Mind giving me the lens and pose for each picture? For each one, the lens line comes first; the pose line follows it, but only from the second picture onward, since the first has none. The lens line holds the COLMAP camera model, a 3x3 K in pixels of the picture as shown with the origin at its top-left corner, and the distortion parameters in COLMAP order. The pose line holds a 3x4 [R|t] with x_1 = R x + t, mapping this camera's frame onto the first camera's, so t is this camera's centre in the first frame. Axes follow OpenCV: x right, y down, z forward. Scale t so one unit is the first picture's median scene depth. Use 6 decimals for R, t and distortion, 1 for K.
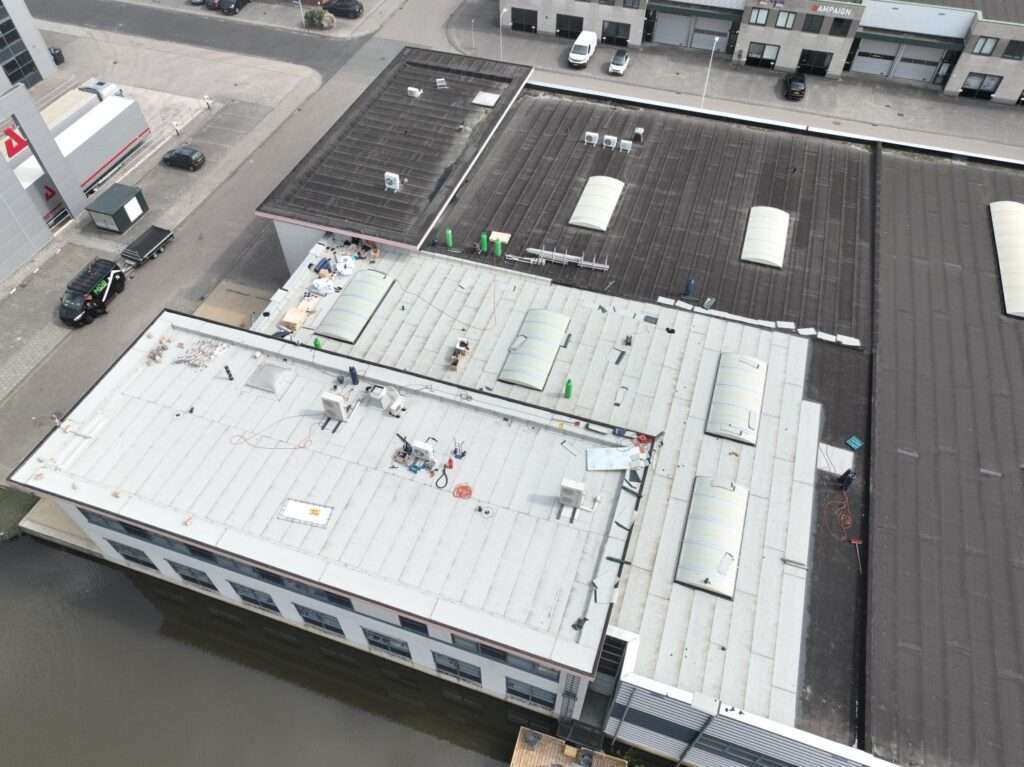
lens RADIAL K [[716.8, 0, 508.5], [0, 716.8, 388.2], [0, 0, 1]] dist [0.002325, 0.009236]
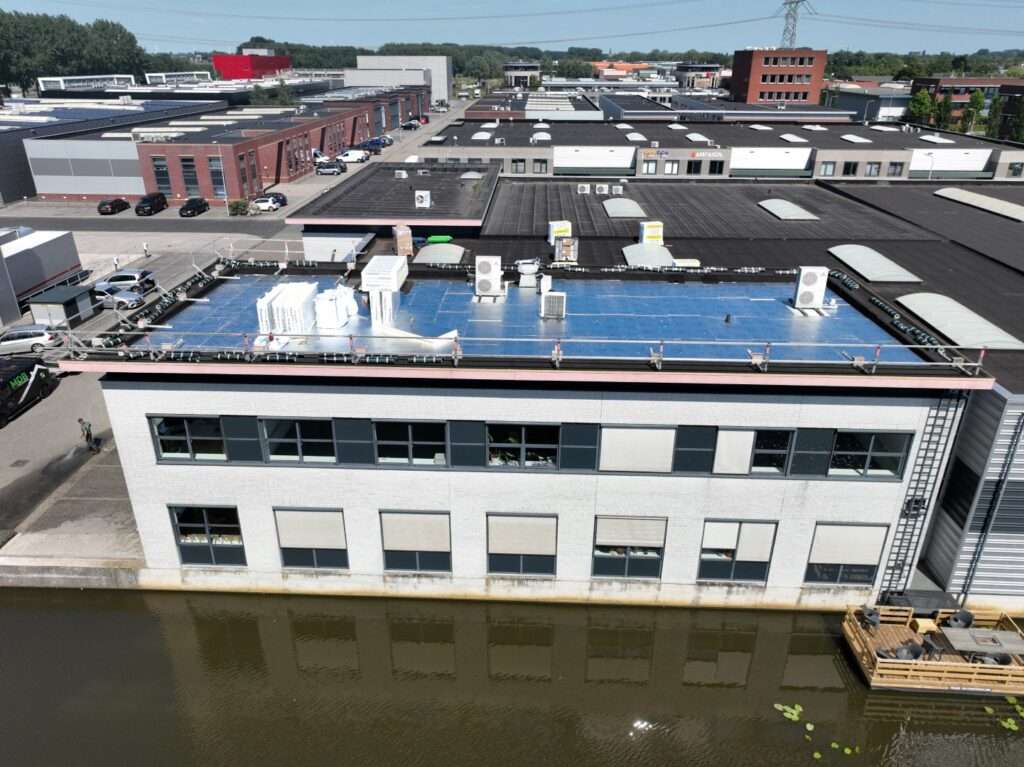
lens RADIAL K [[720.2, 0, 508.6], [0, 720.2, 387.4], [0, 0, 1]] dist [-0.000625, 0.014329]
pose [[0.959812, -0.111732, 0.257443, -0.308219], [0.212242, 0.889167, -0.405384, 0.330269], [-0.183616, 0.443732, 0.877147, 0.228218]]
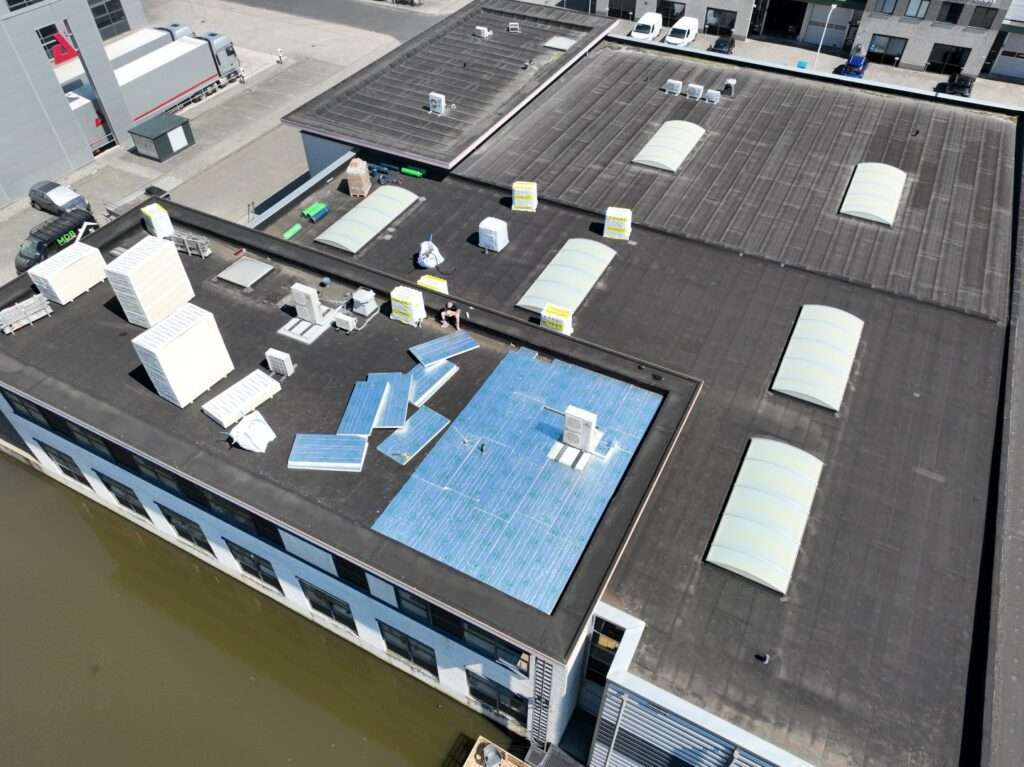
lens RADIAL K [[720.2, 0, 508.6], [0, 720.2, 387.4], [0, 0, 1]] dist [-0.000625, 0.014329]
pose [[0.987100, 0.113608, -0.112815, 0.060372], [-0.122465, 0.989640, -0.074934, 0.106428], [0.103133, 0.087784, 0.990786, 0.150466]]
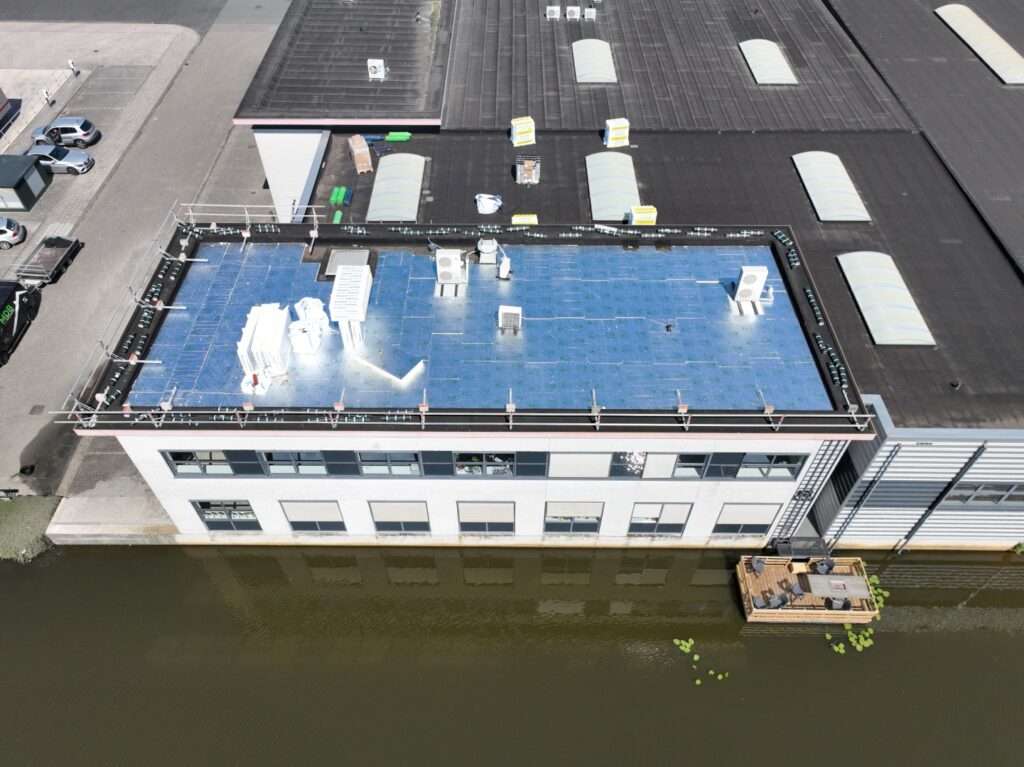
lens RADIAL K [[720.2, 0, 508.6], [0, 720.2, 387.4], [0, 0, 1]] dist [-0.000625, 0.014329]
pose [[0.949342, -0.233381, 0.210435, -0.269006], [0.239219, 0.970963, -0.002359, 0.128198], [-0.203774, 0.052579, 0.977605, 0.105528]]
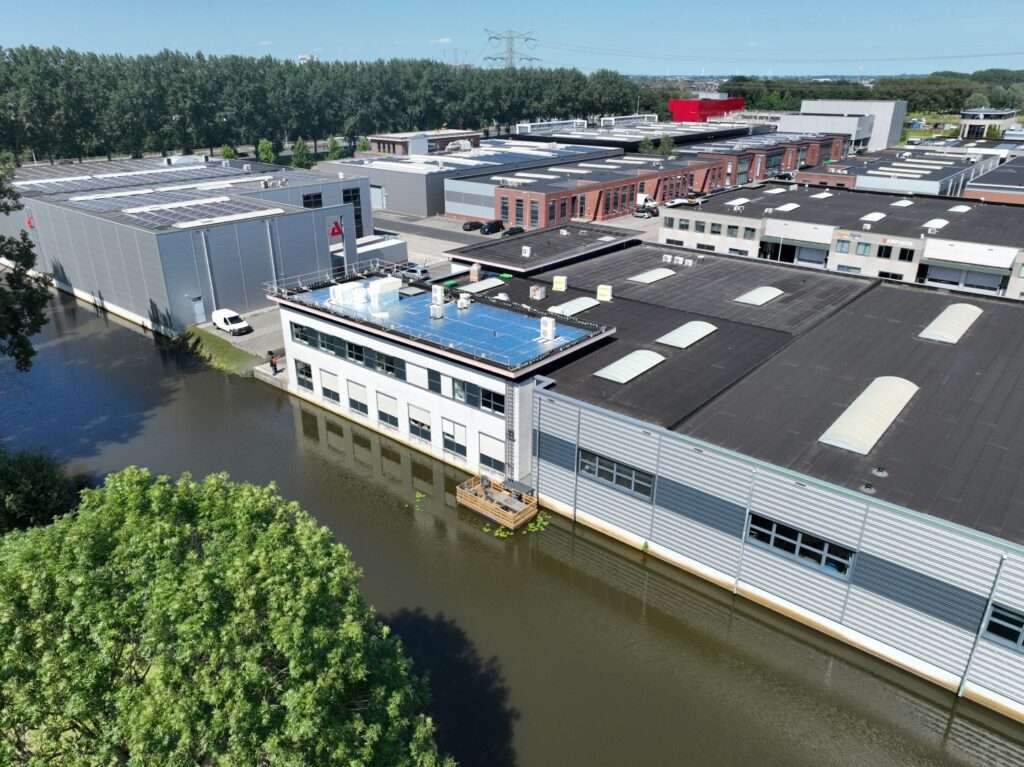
lens RADIAL K [[720.2, 0, 508.6], [0, 720.2, 387.4], [0, 0, 1]] dist [-0.000625, 0.014329]
pose [[0.930035, 0.149259, -0.335792, 0.362596], [-0.285318, 0.869174, -0.403893, 0.597913], [0.231577, 0.471442, 0.850949, -0.222319]]
